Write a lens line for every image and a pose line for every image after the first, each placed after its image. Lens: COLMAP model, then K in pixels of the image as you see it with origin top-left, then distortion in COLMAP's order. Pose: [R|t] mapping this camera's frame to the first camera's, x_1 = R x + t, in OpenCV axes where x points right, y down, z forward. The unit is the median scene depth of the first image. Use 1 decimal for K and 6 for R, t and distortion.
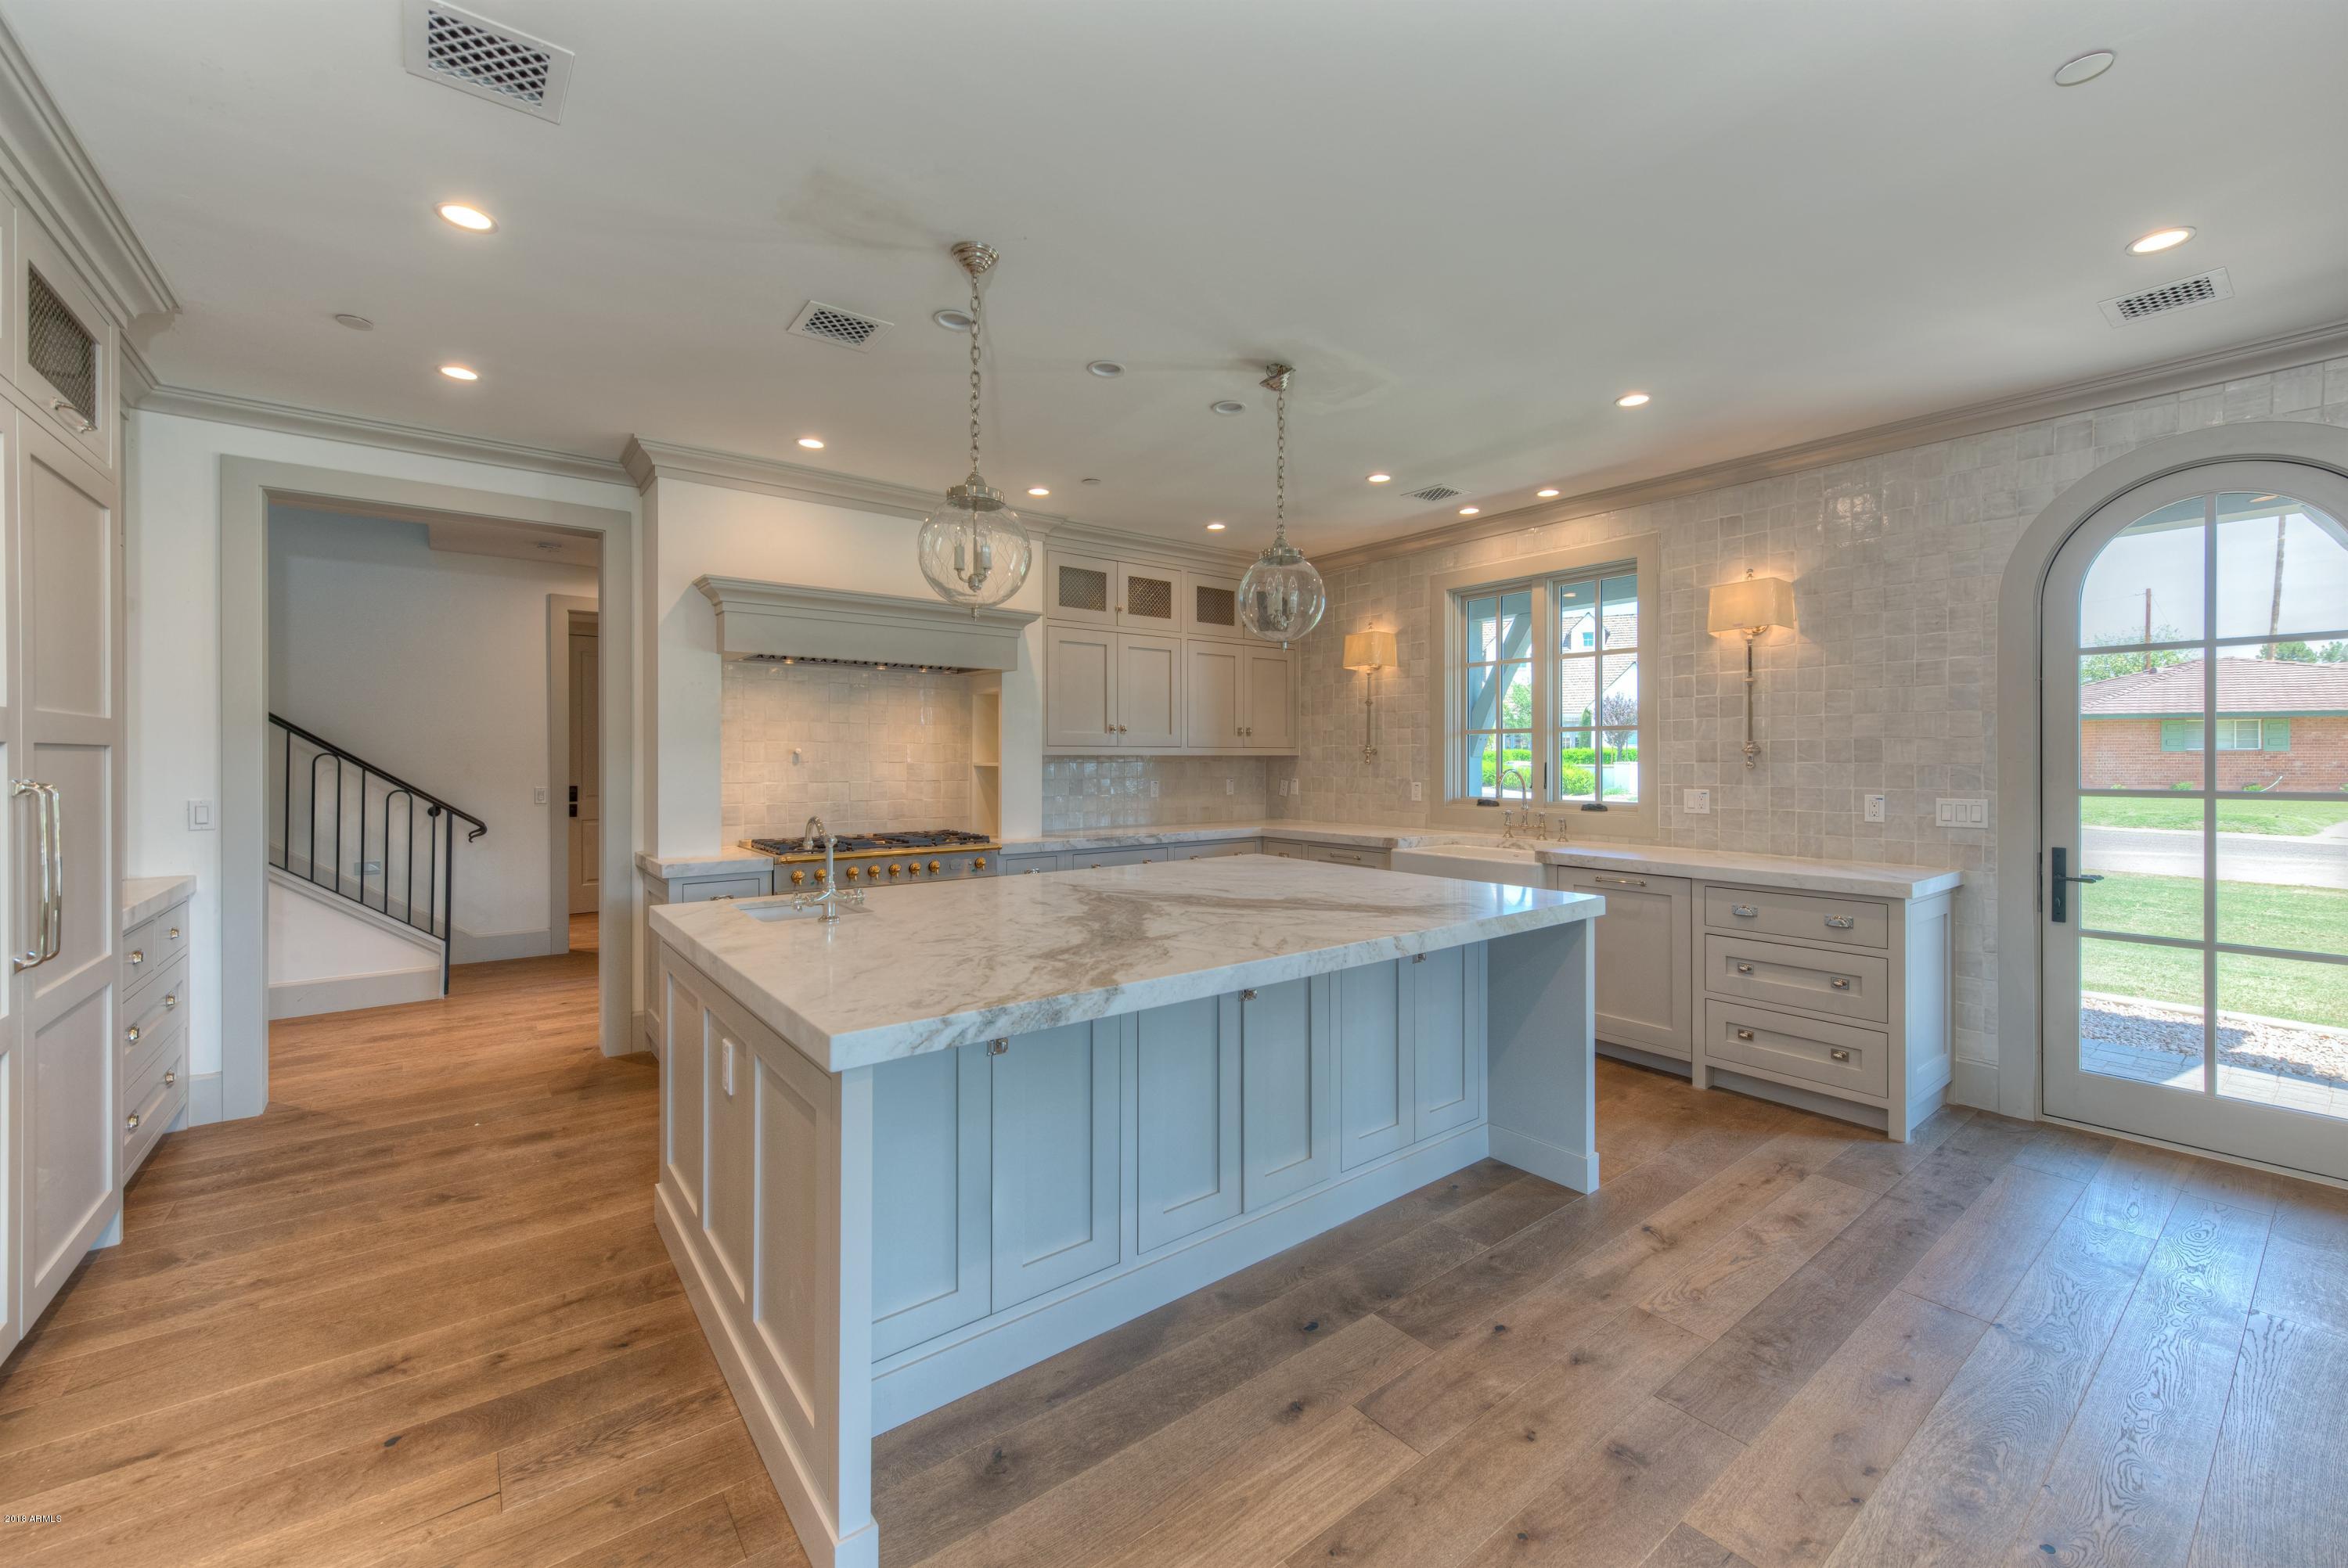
lens RADIAL K [[933.4, 0, 1175.7], [0, 933.4, 760.3], [0, 0, 1]] dist [0.005895, 0.000066]
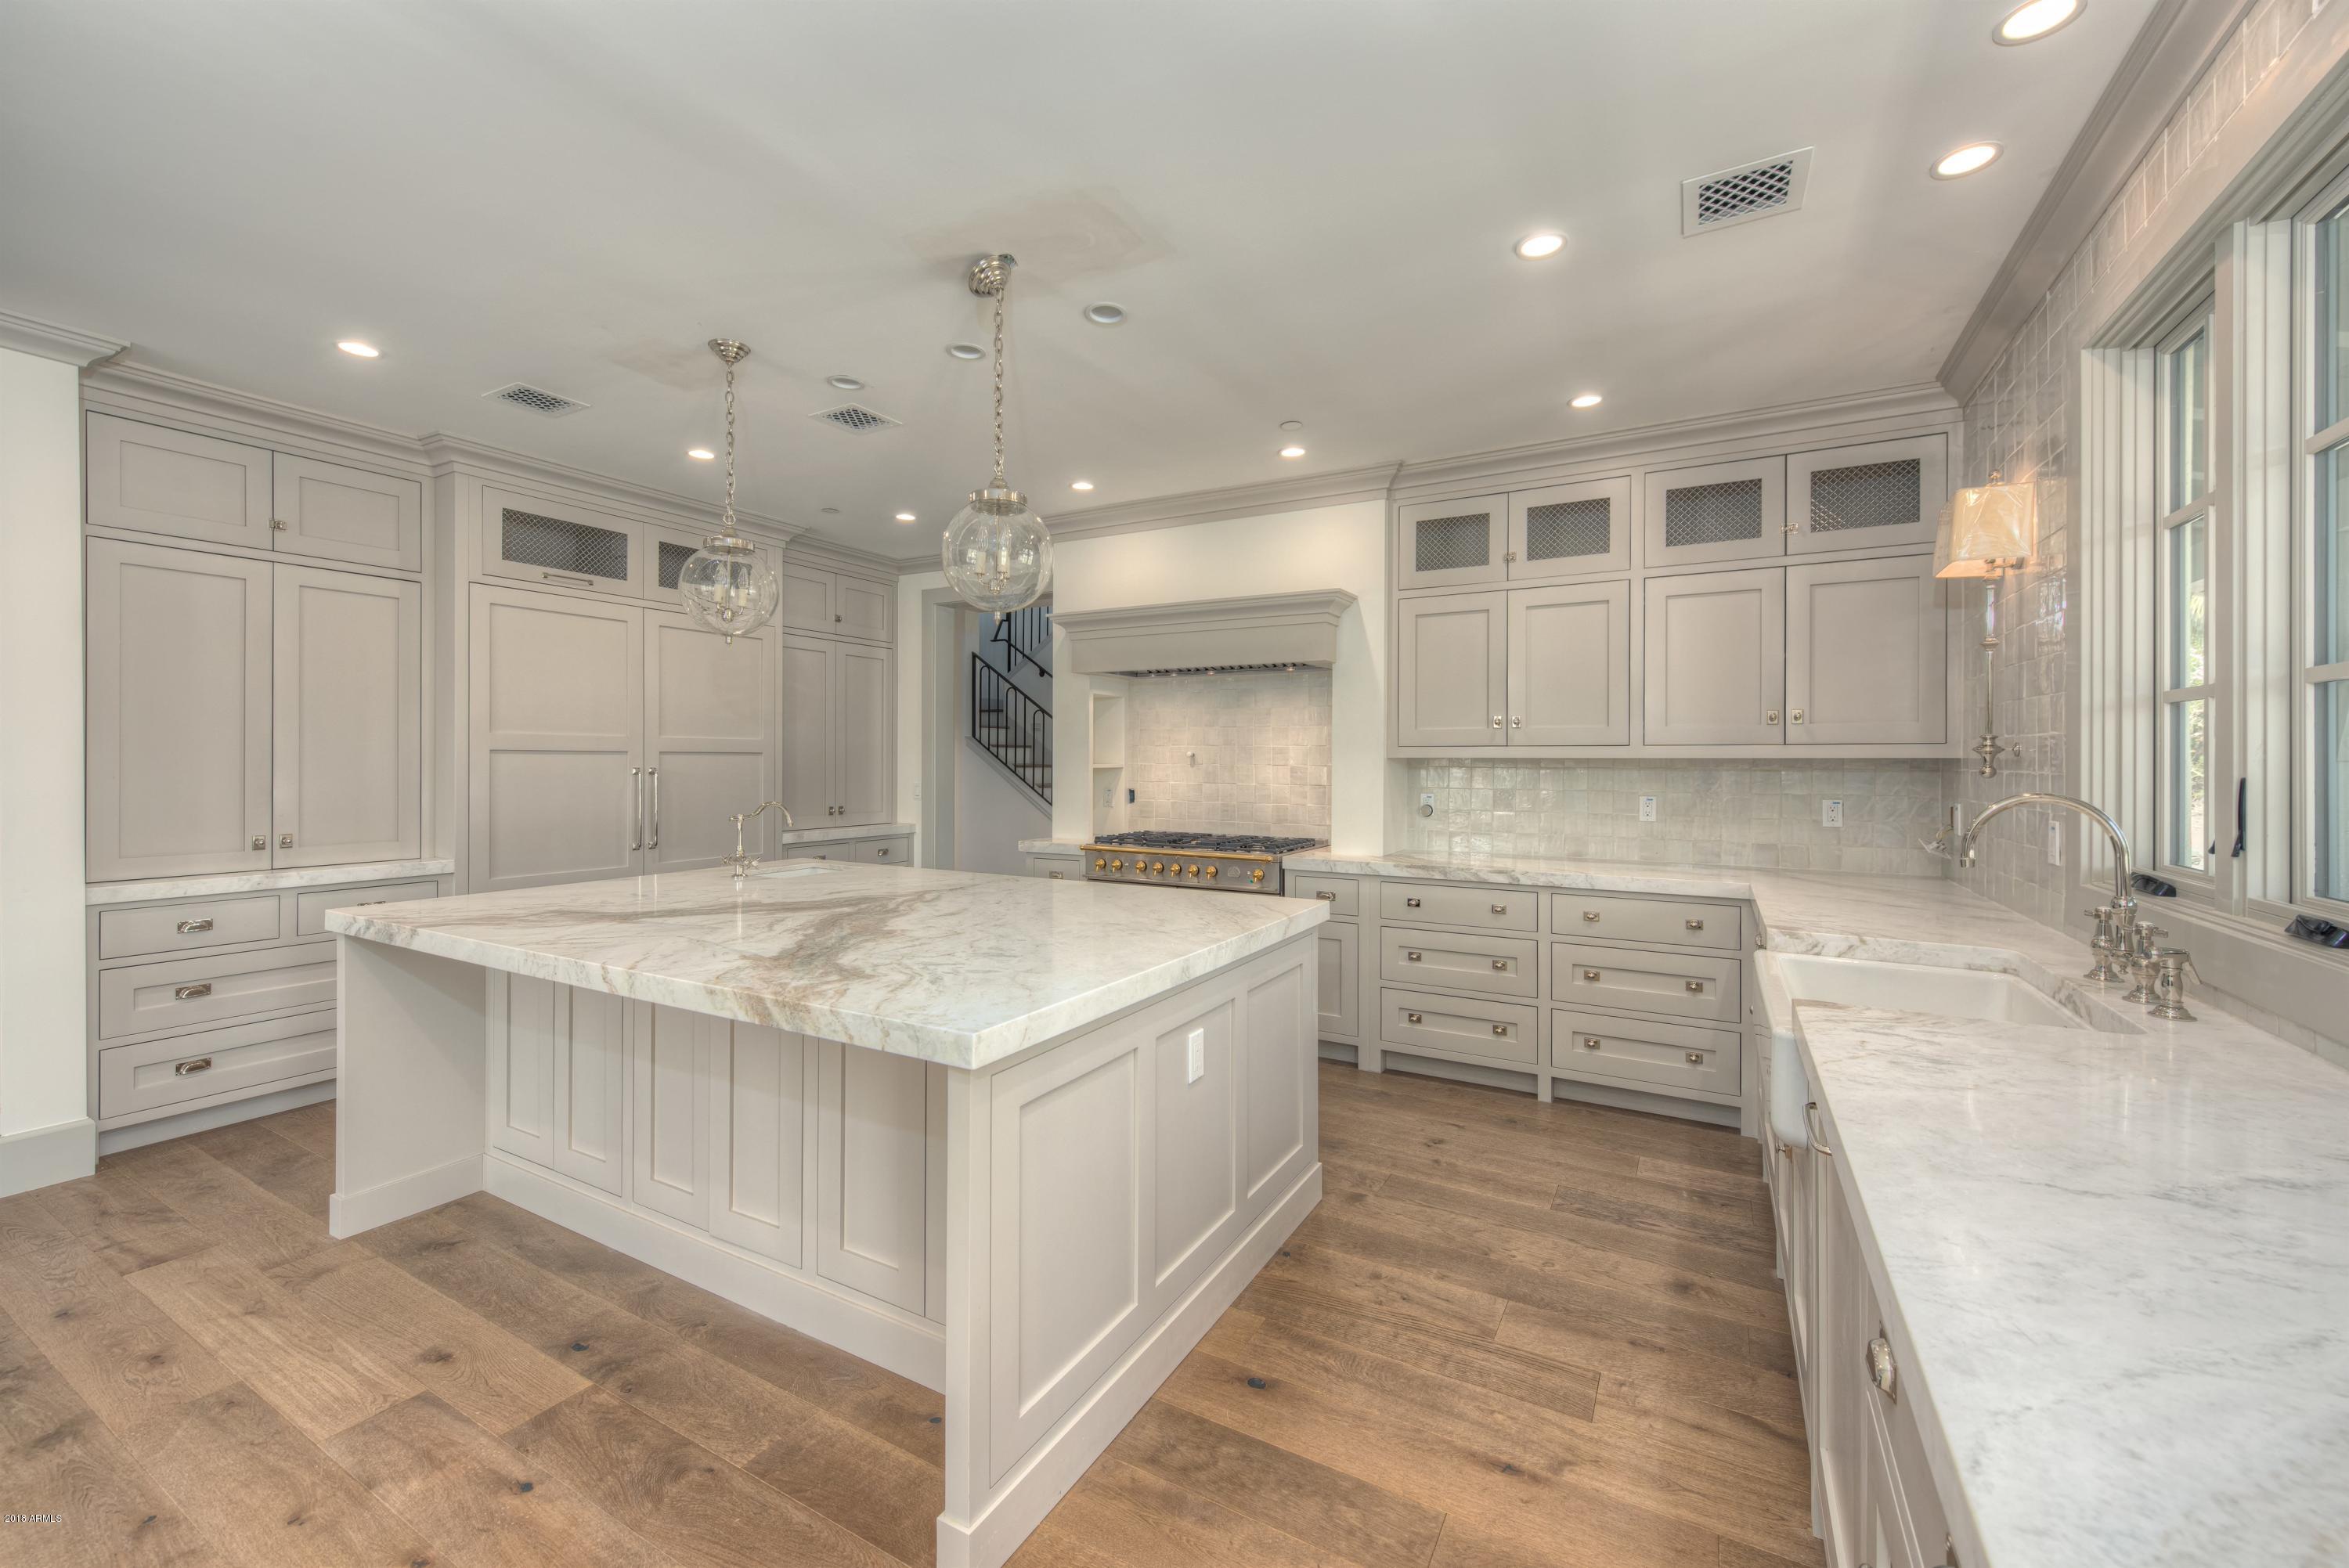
lens RADIAL K [[933.8, 0, 1176.2], [0, 933.8, 760.3], [0, 0, 1]] dist [0.005895, 0.000066]
pose [[0.380994, 0.003017, -0.924573, 0.615980], [-0.003152, 0.999993, 0.001964, -0.004822], [0.924572, 0.002166, 0.381001, 0.576137]]
